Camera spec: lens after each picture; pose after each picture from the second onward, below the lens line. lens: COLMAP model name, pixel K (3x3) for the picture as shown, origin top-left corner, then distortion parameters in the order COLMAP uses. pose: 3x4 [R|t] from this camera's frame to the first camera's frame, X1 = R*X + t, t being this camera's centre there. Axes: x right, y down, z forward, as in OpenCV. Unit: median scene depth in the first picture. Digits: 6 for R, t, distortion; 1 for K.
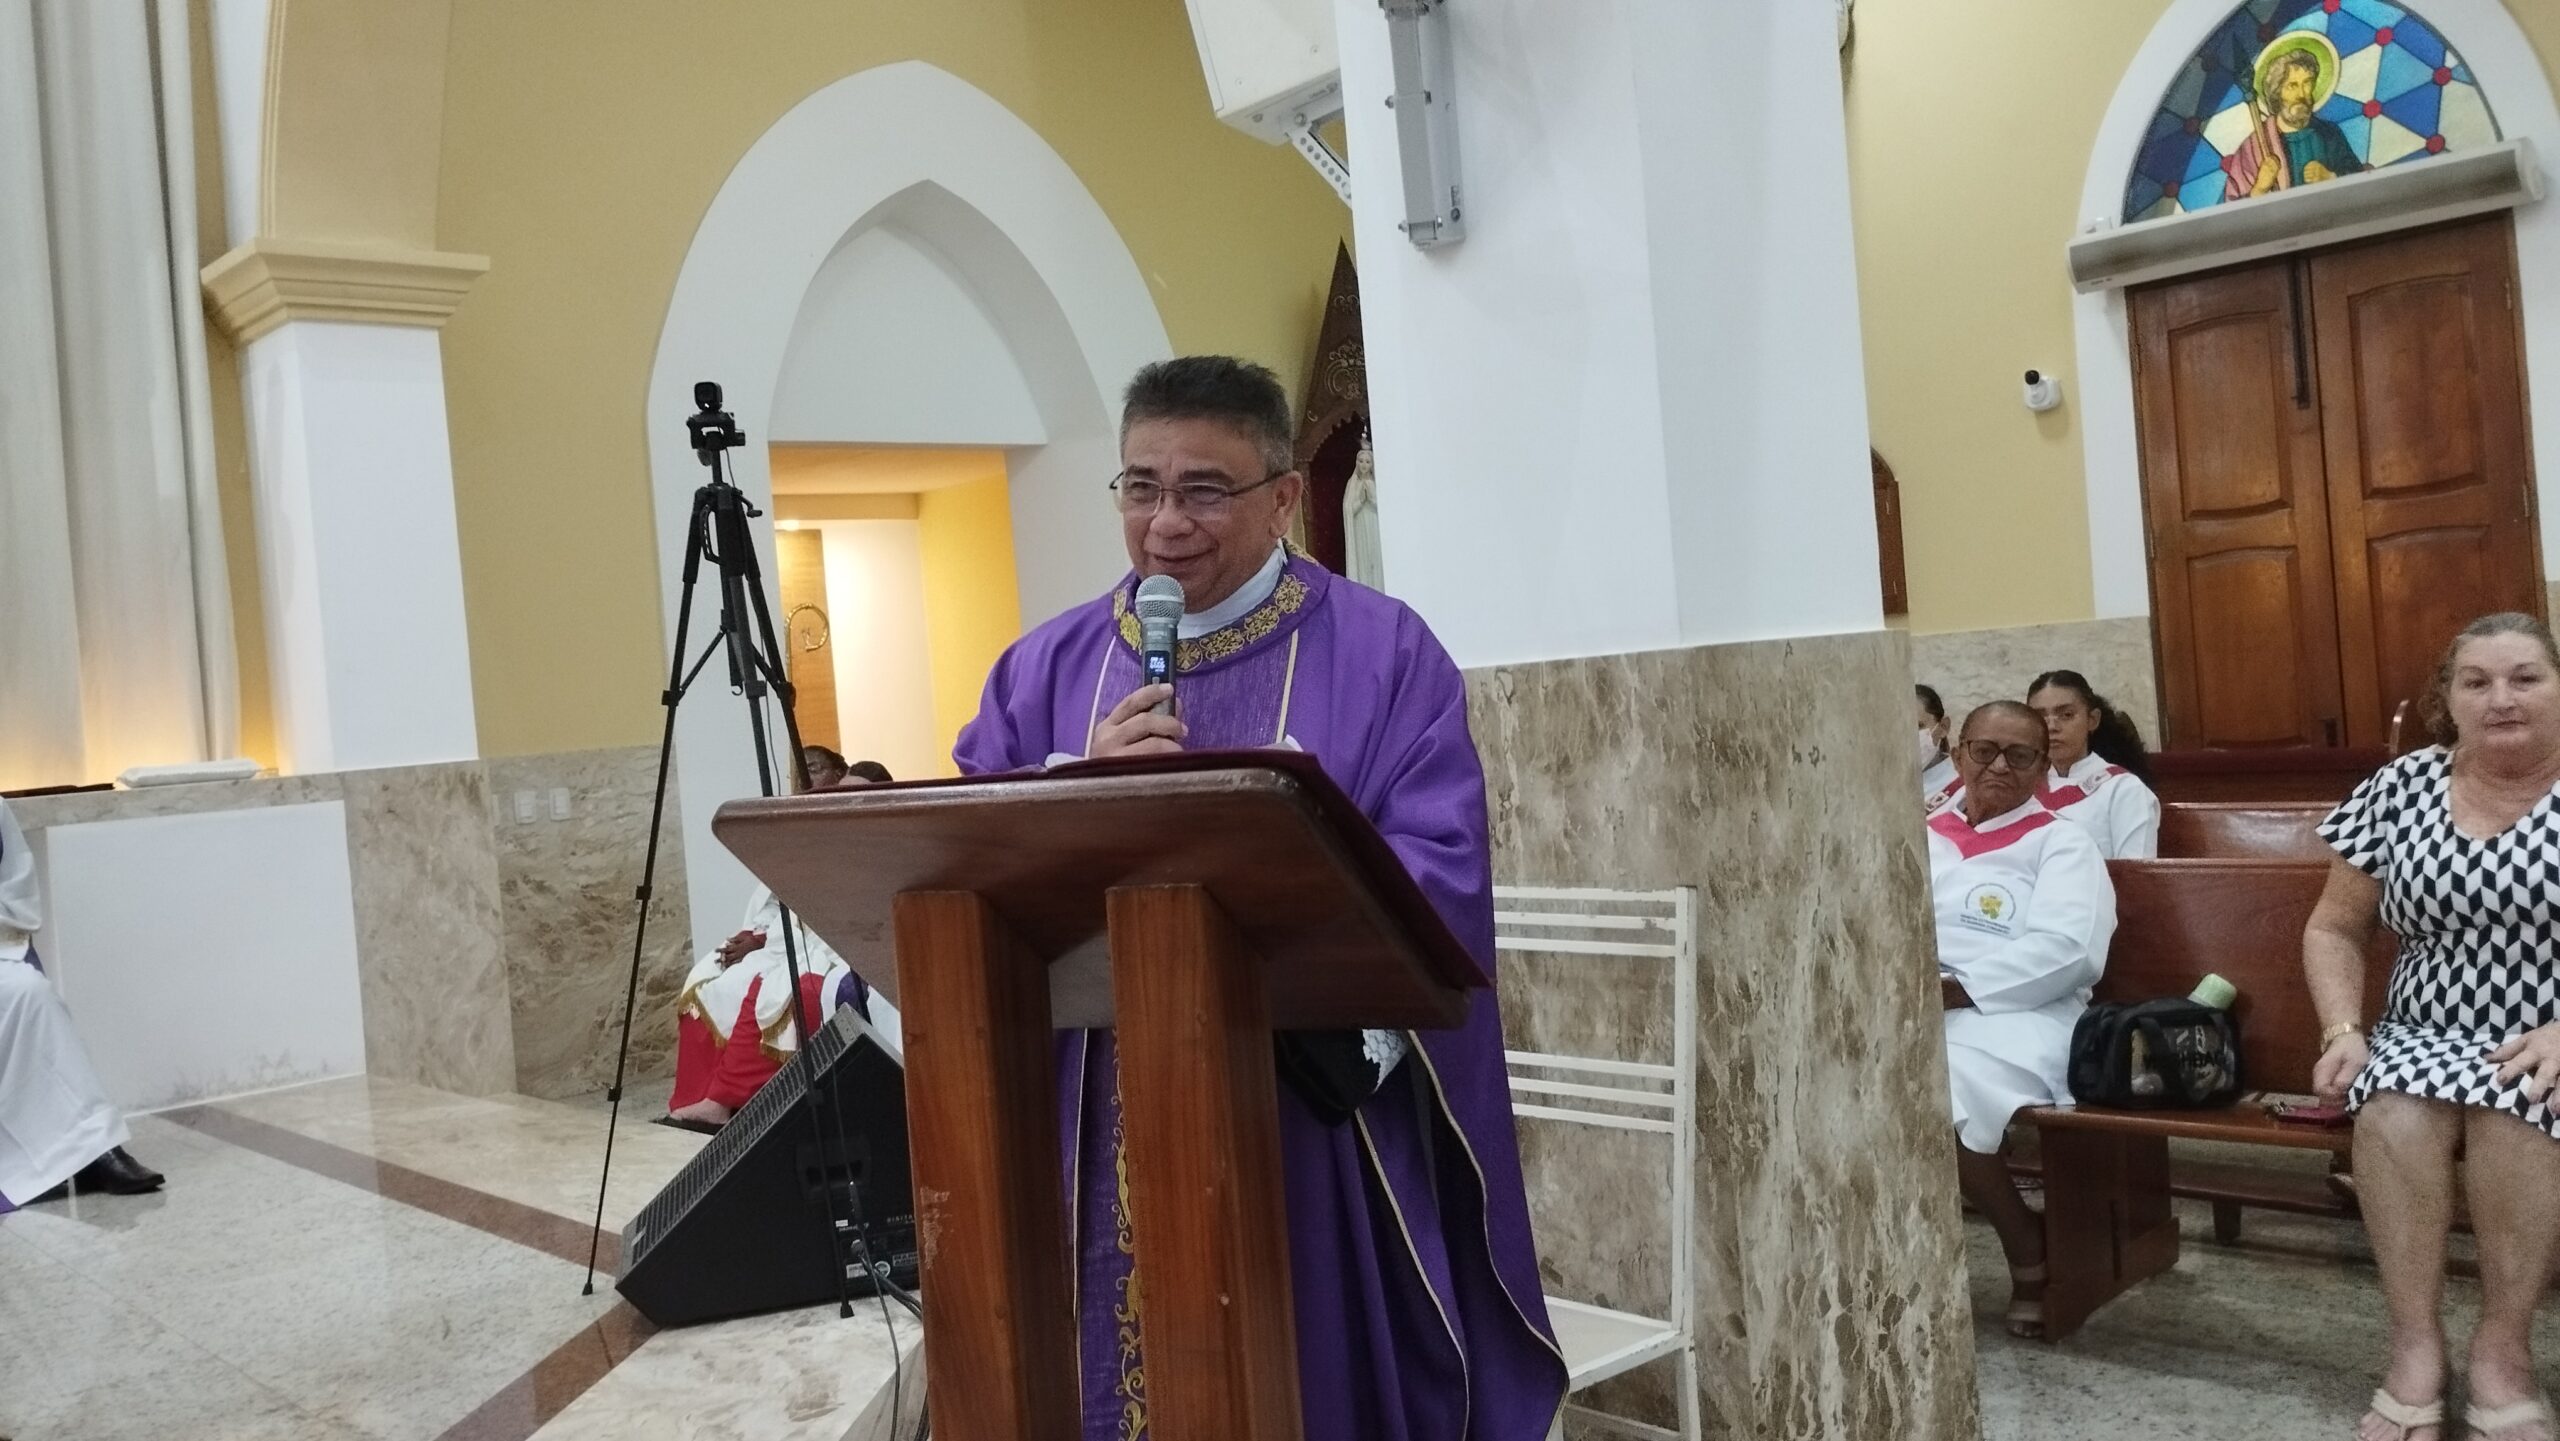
lens RADIAL K [[2138.2, 0, 1280.0], [0, 2138.2, 720.5], [0, 0, 1]] dist [0.075876, -0.095353]
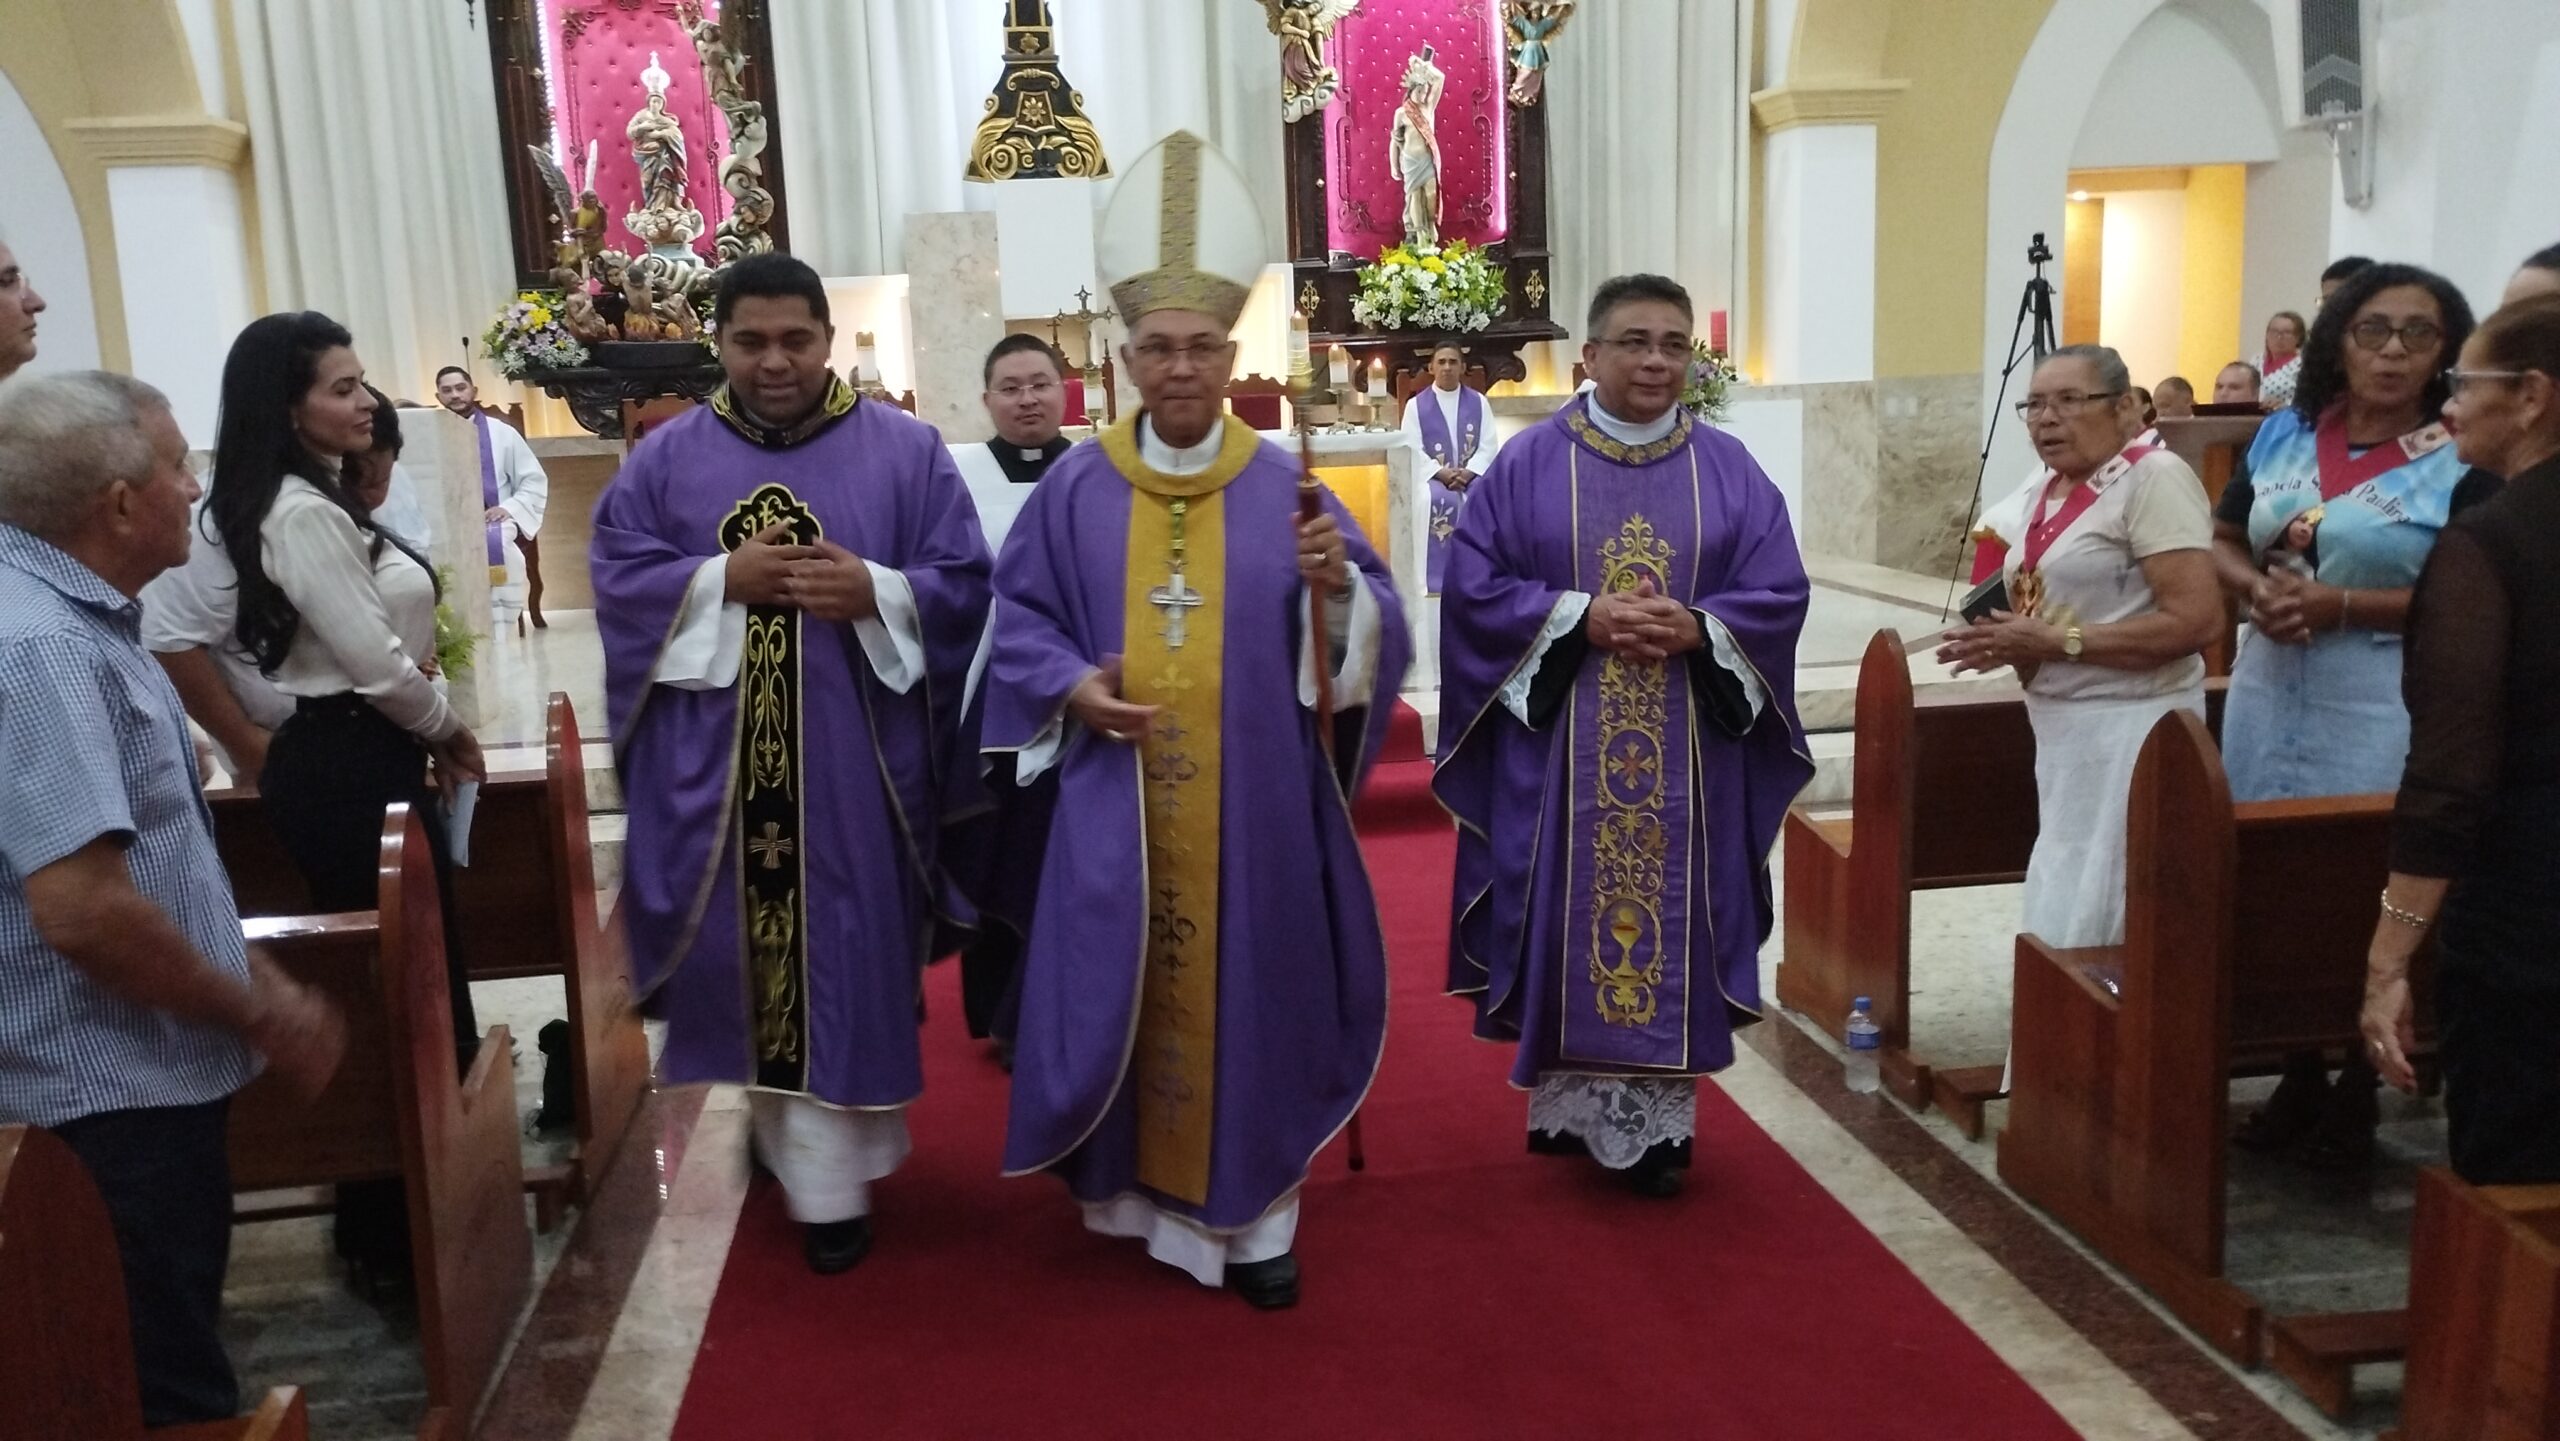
lens RADIAL K [[2119.1, 0, 1282.8], [0, 2119.1, 732.8], [0, 0, 1]] dist [0.067383, -0.073555]
pose [[0.841712, 0.141677, -0.521007, 0.186086], [-0.038187, 0.978164, 0.204297, -0.040742], [0.538575, -0.152064, 0.828742, -0.817757]]
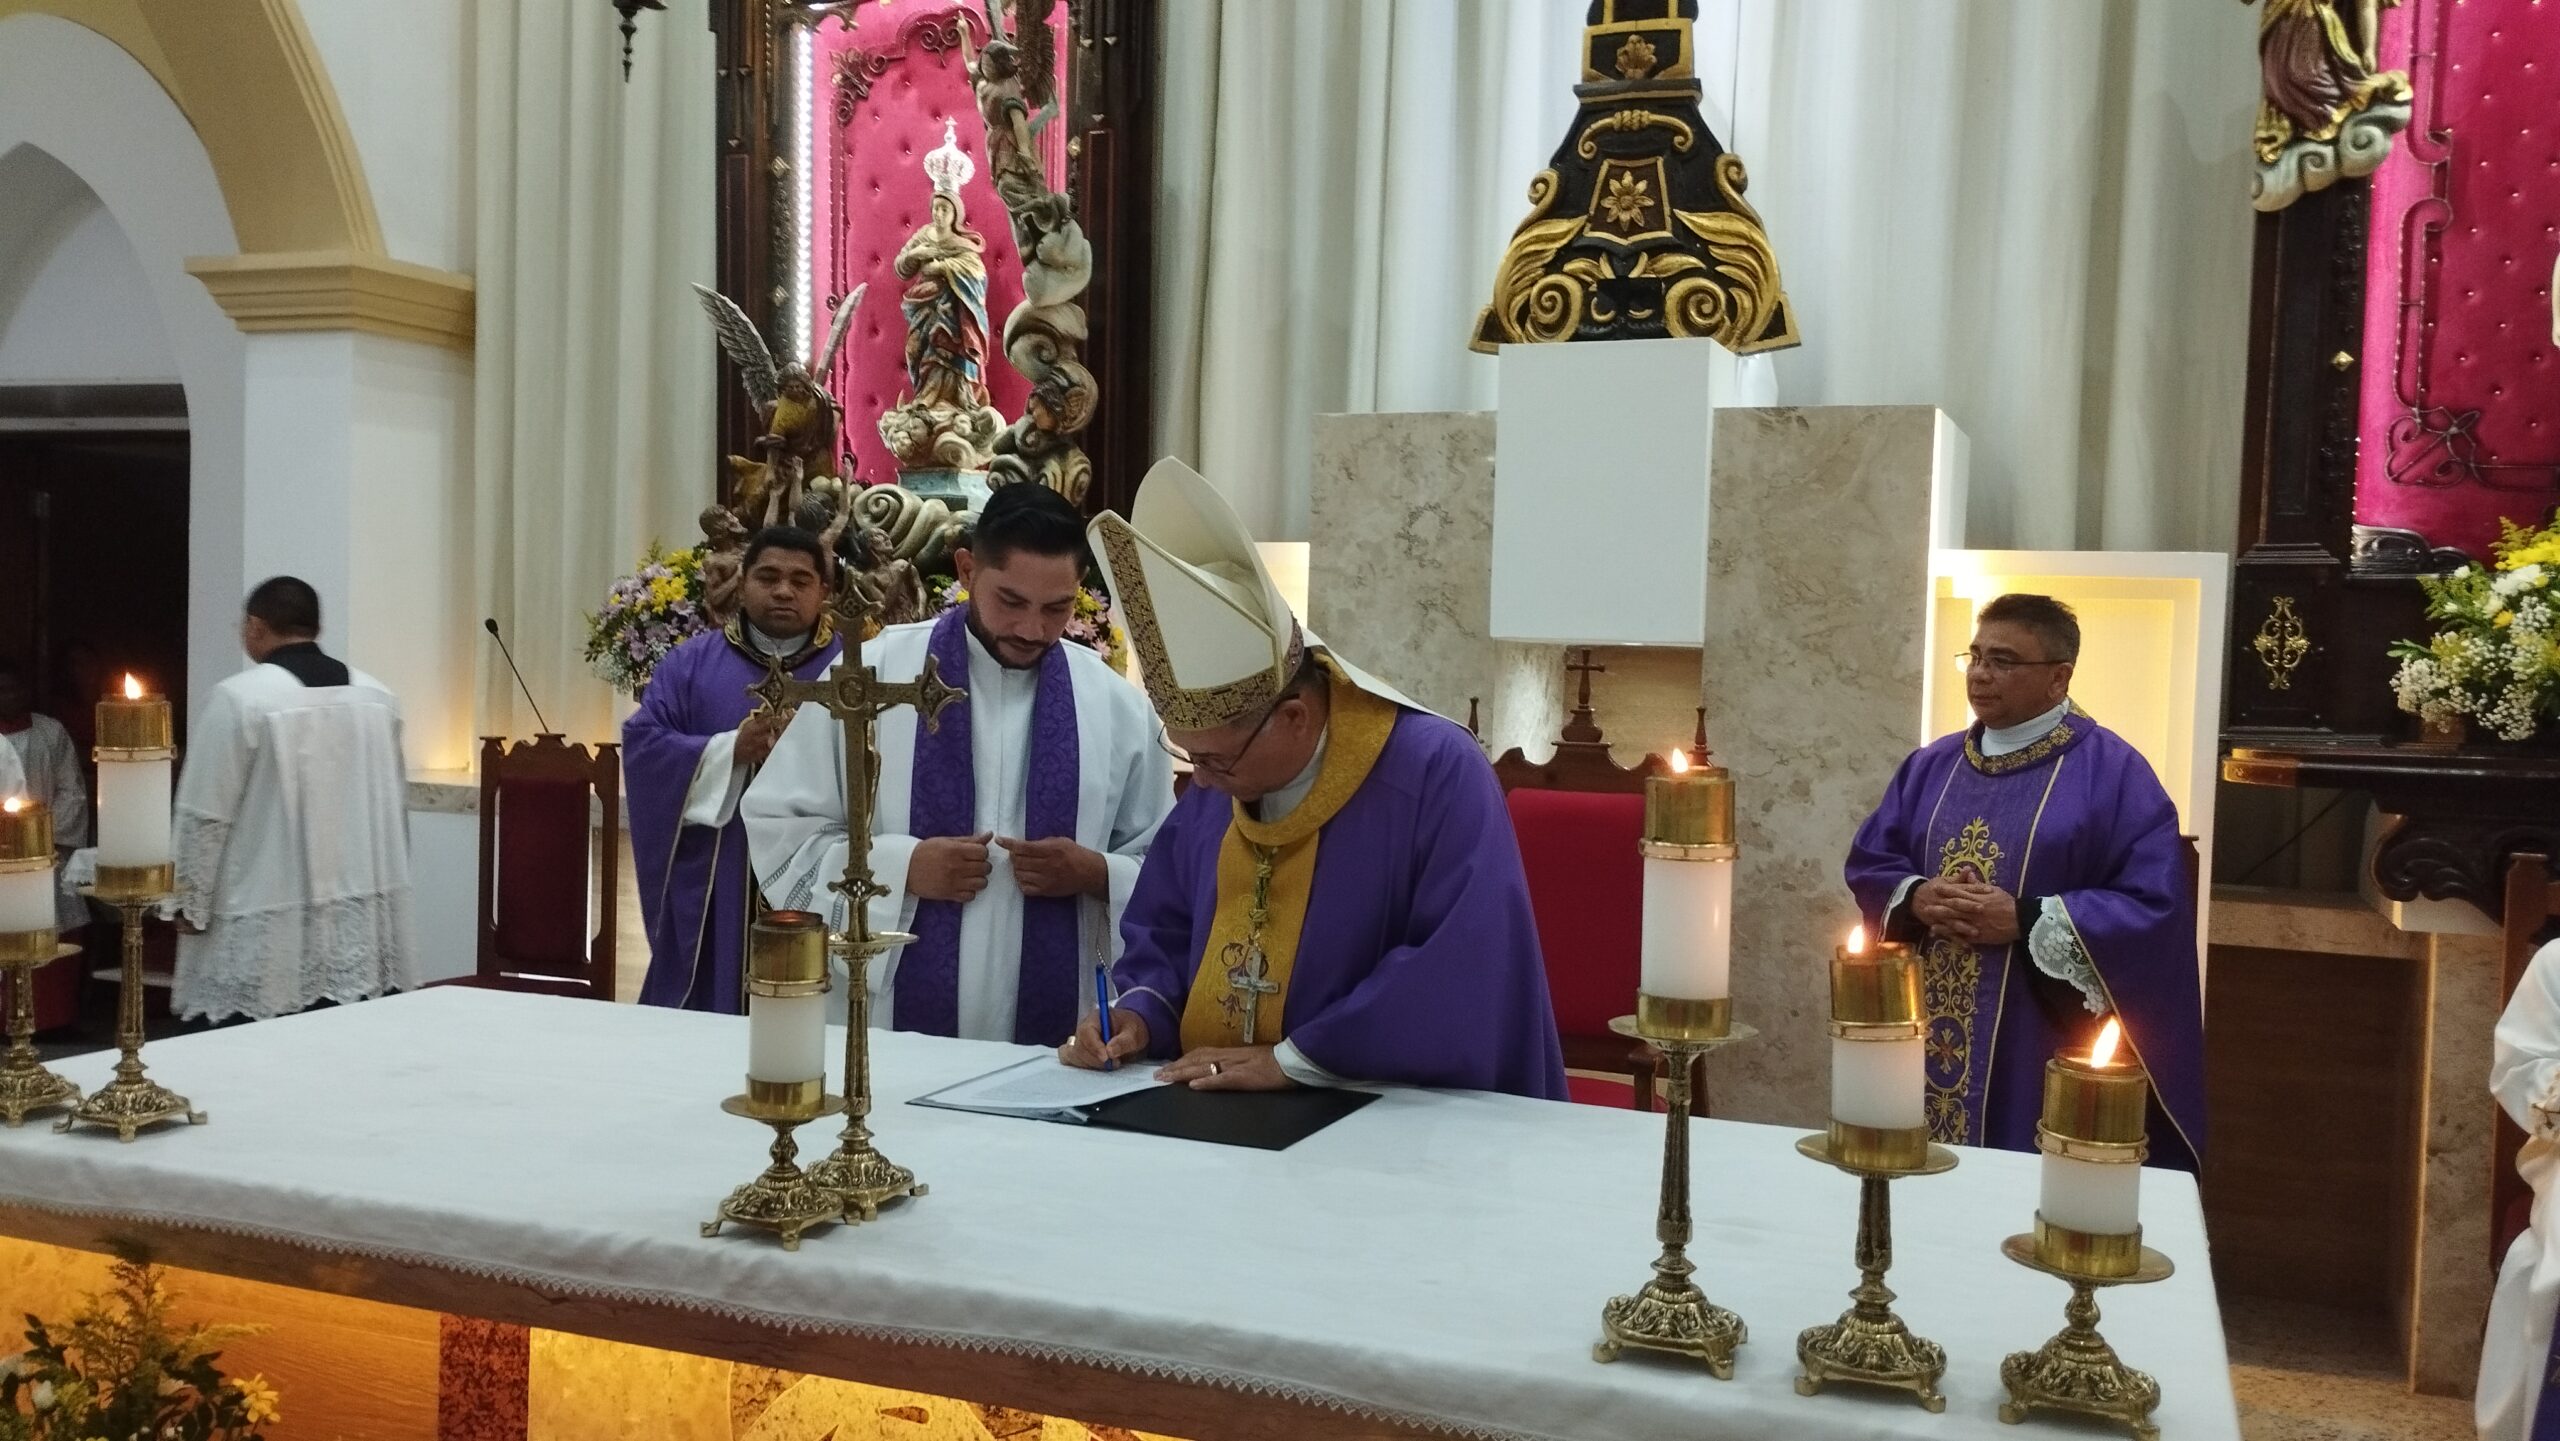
lens RADIAL K [[2116.8, 0, 1282.7], [0, 2116.8, 726.9], [0, 0, 1]] dist [0.070577, -0.075511]
pose [[0.457242, 0.130876, -0.879660, -0.307201], [-0.081027, 0.991129, 0.105343, -0.054049], [0.885643, 0.023109, 0.463790, 0.122866]]
